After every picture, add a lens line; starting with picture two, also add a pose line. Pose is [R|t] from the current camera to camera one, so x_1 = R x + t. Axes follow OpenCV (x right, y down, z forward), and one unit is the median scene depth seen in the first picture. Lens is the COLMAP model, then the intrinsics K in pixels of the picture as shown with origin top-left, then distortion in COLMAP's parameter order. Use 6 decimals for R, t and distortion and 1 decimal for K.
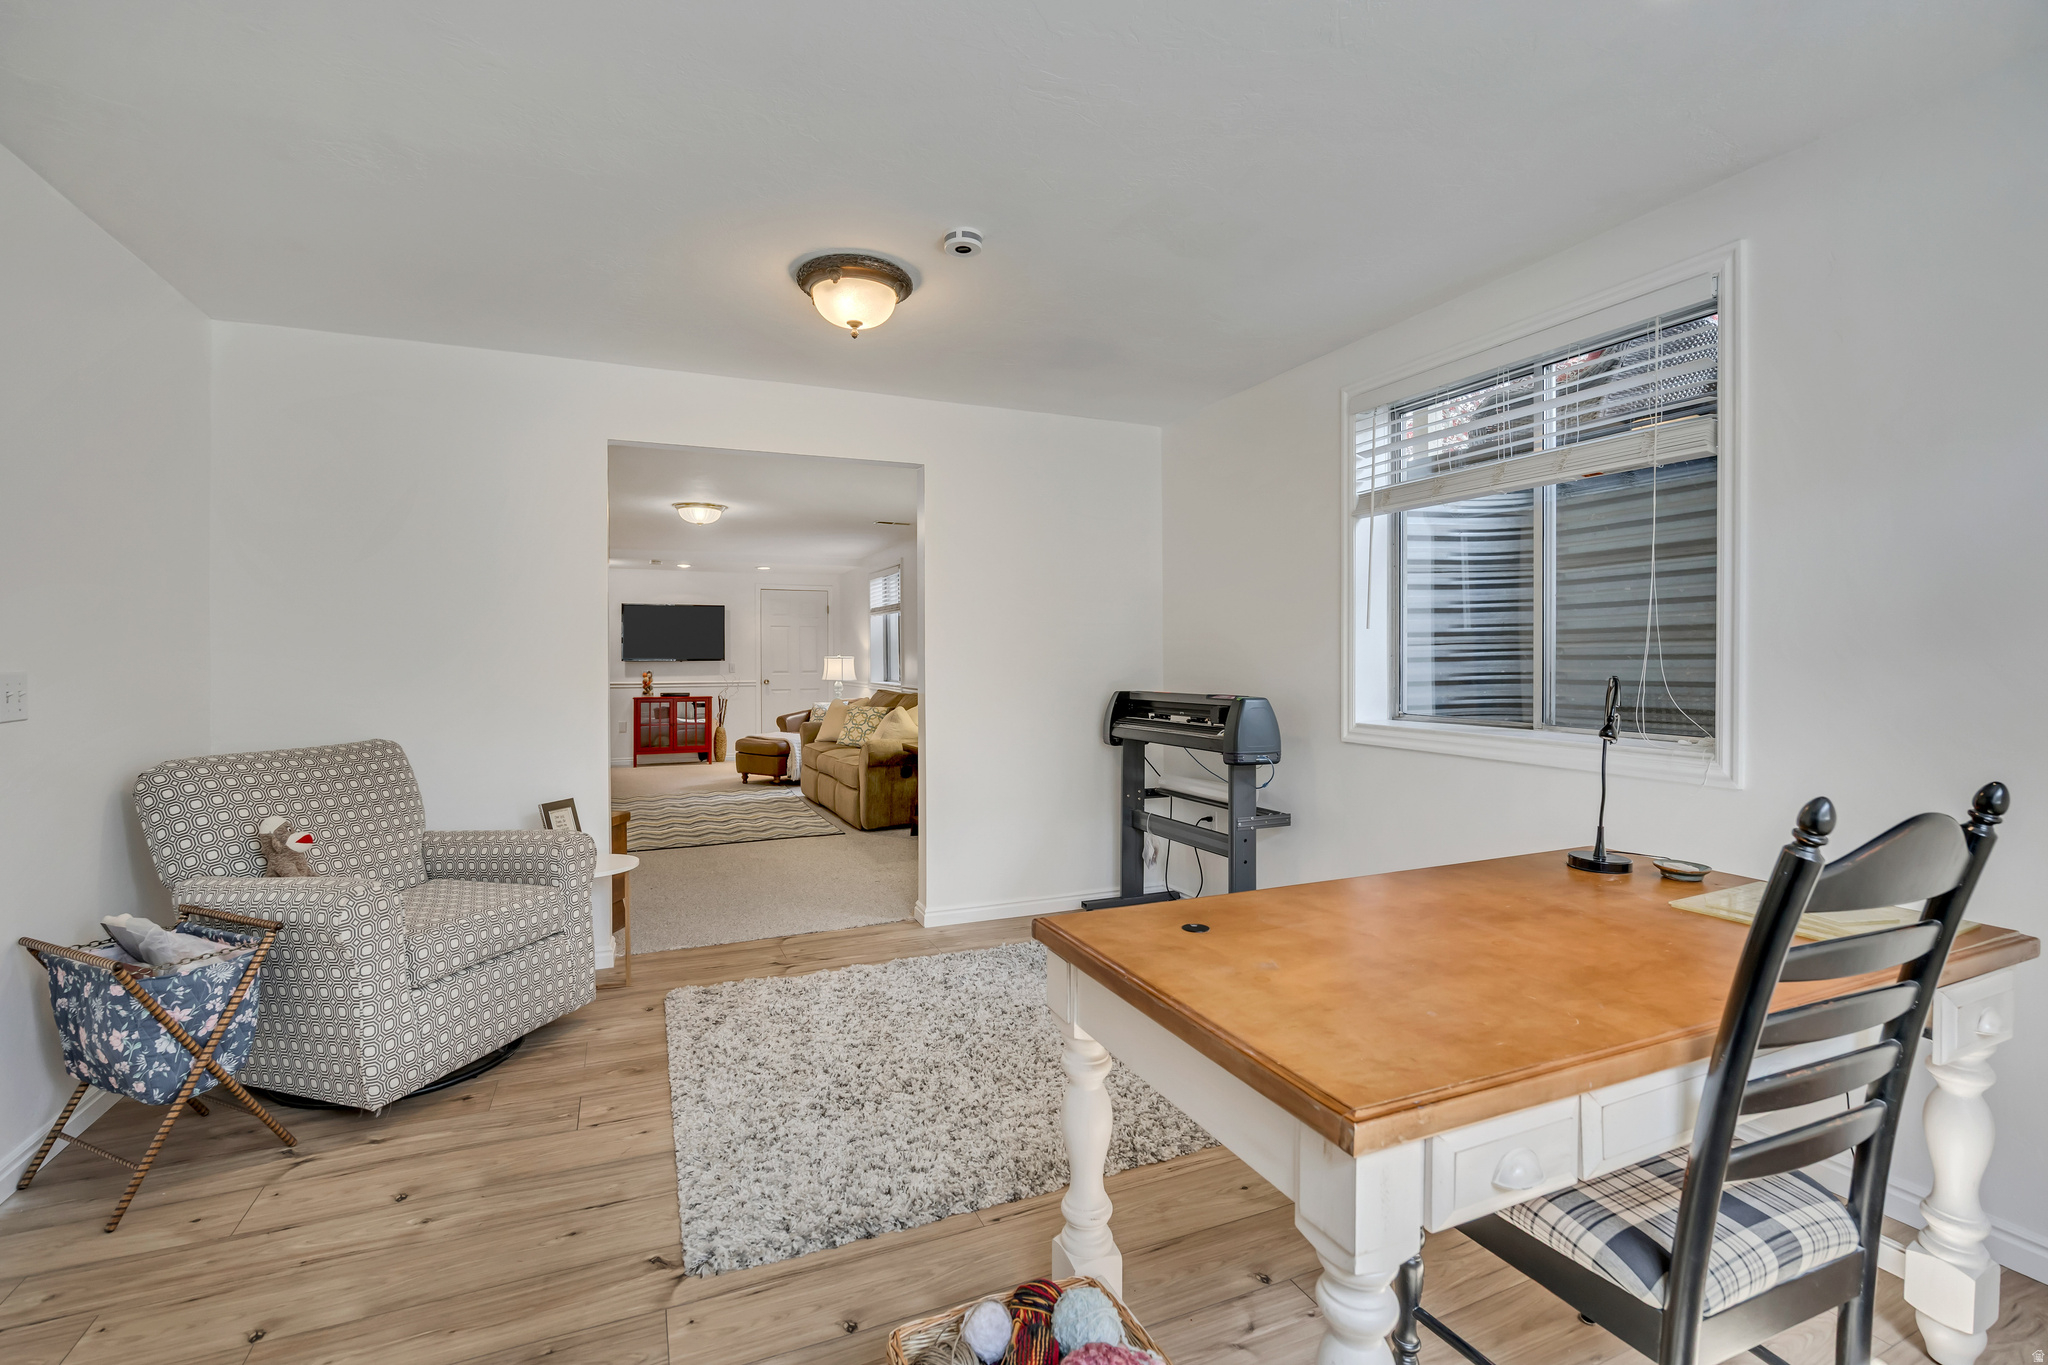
lens RADIAL K [[905.5, 0, 1017.8], [0, 905.5, 667.3], [0, 0, 1]] dist [-0.004800, -0.000487]
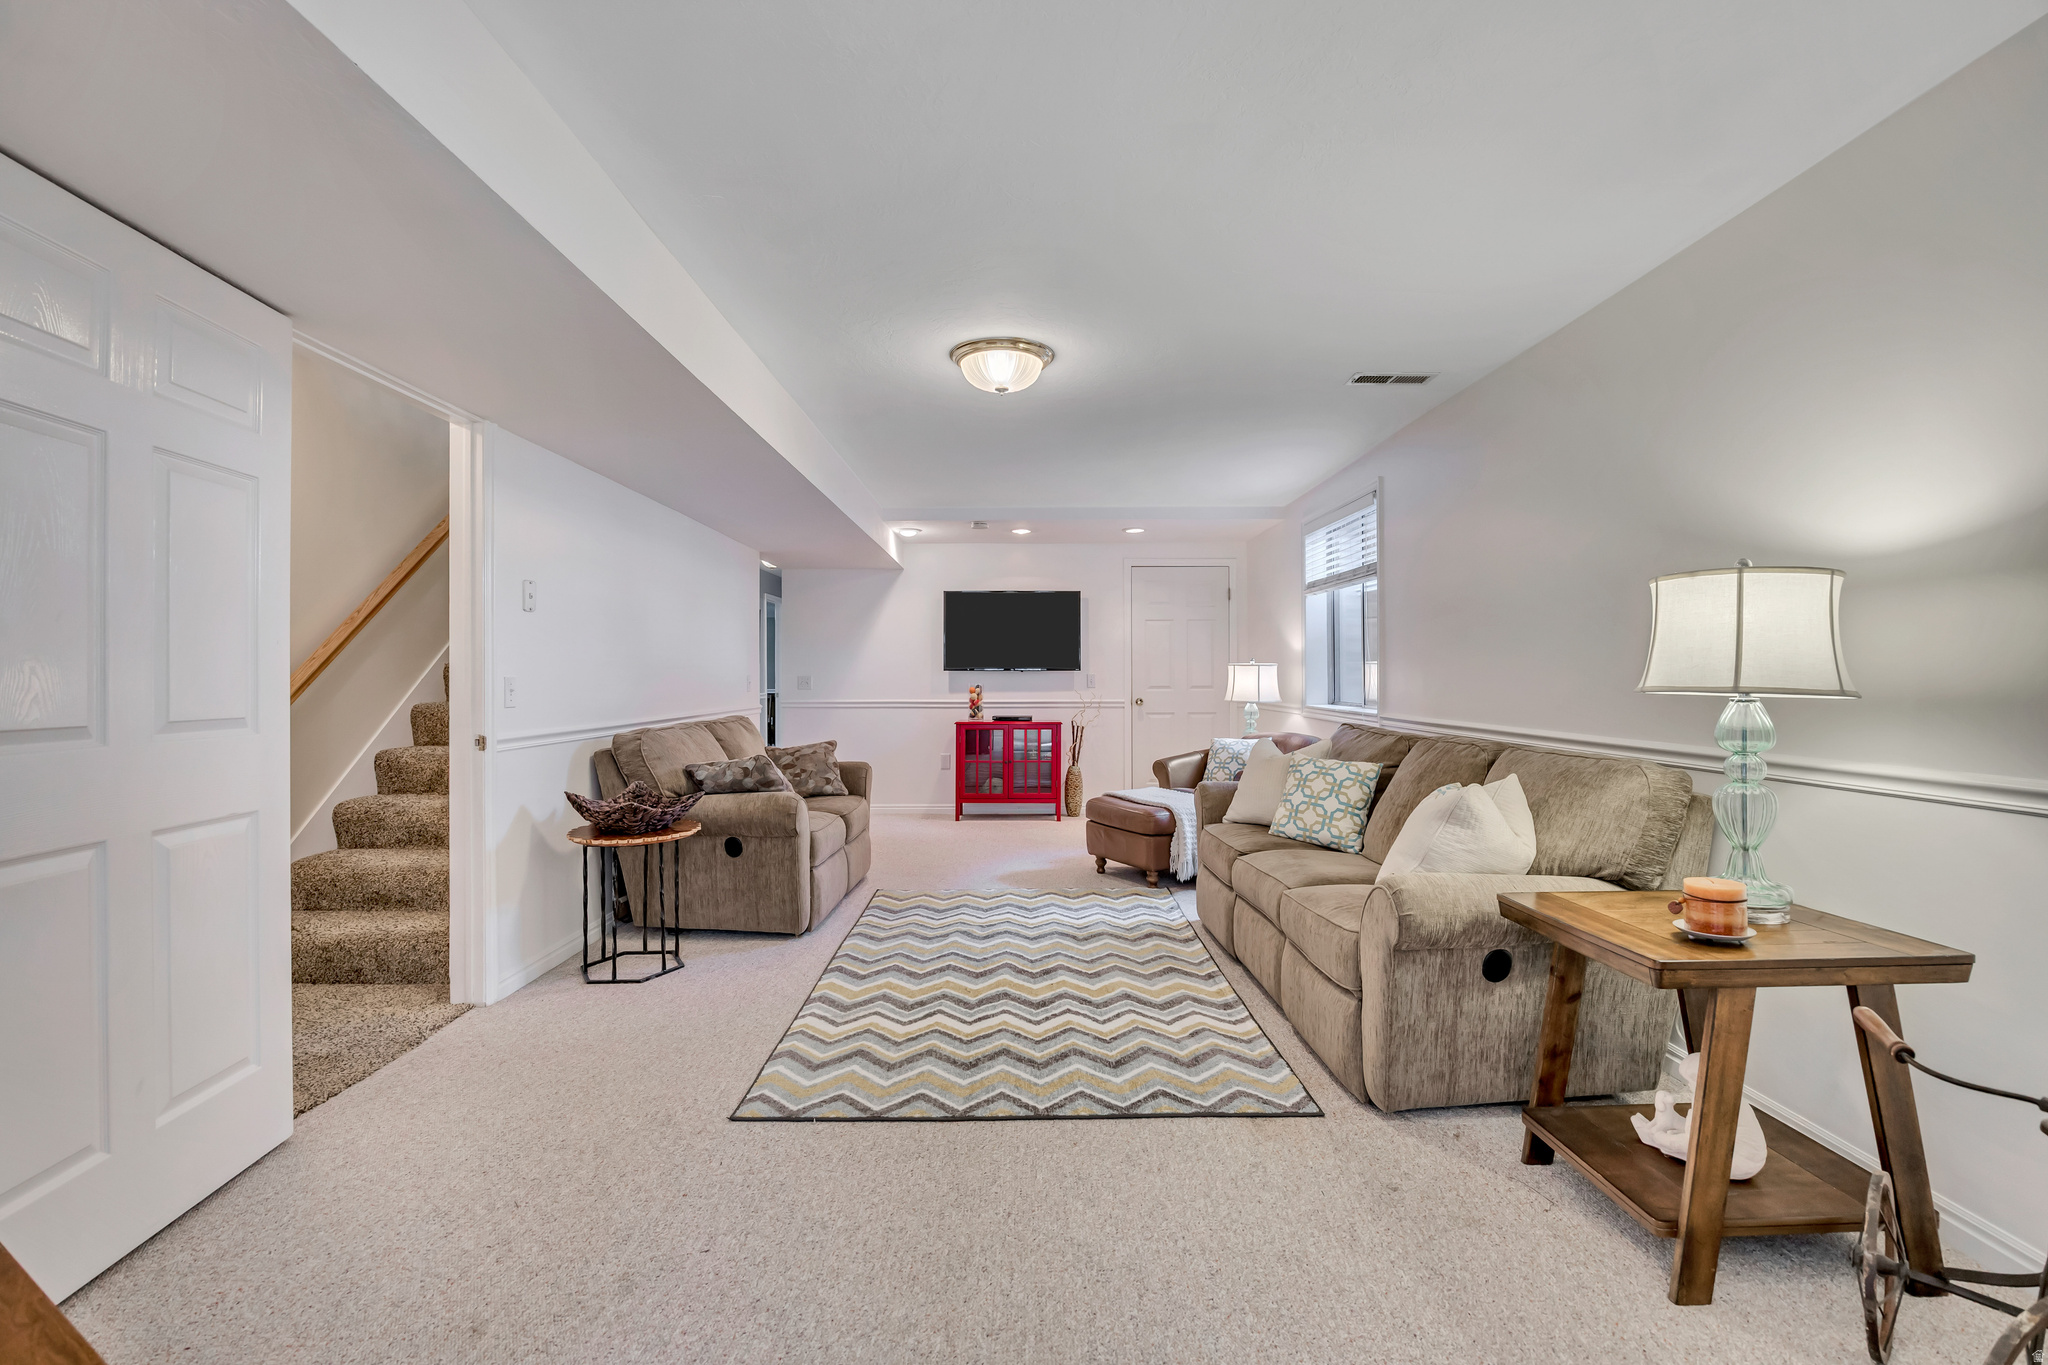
lens RADIAL K [[905.5, 0, 1021.1], [0, 905.5, 674.3], [0, 0, 1]] dist [-0.004800, -0.000487]
pose [[0.918085, 0.000080, -0.396382, -0.100929], [-0.002964, 0.999973, -0.006663, 0.000585], [0.396371, 0.007292, 0.918061, 0.383704]]
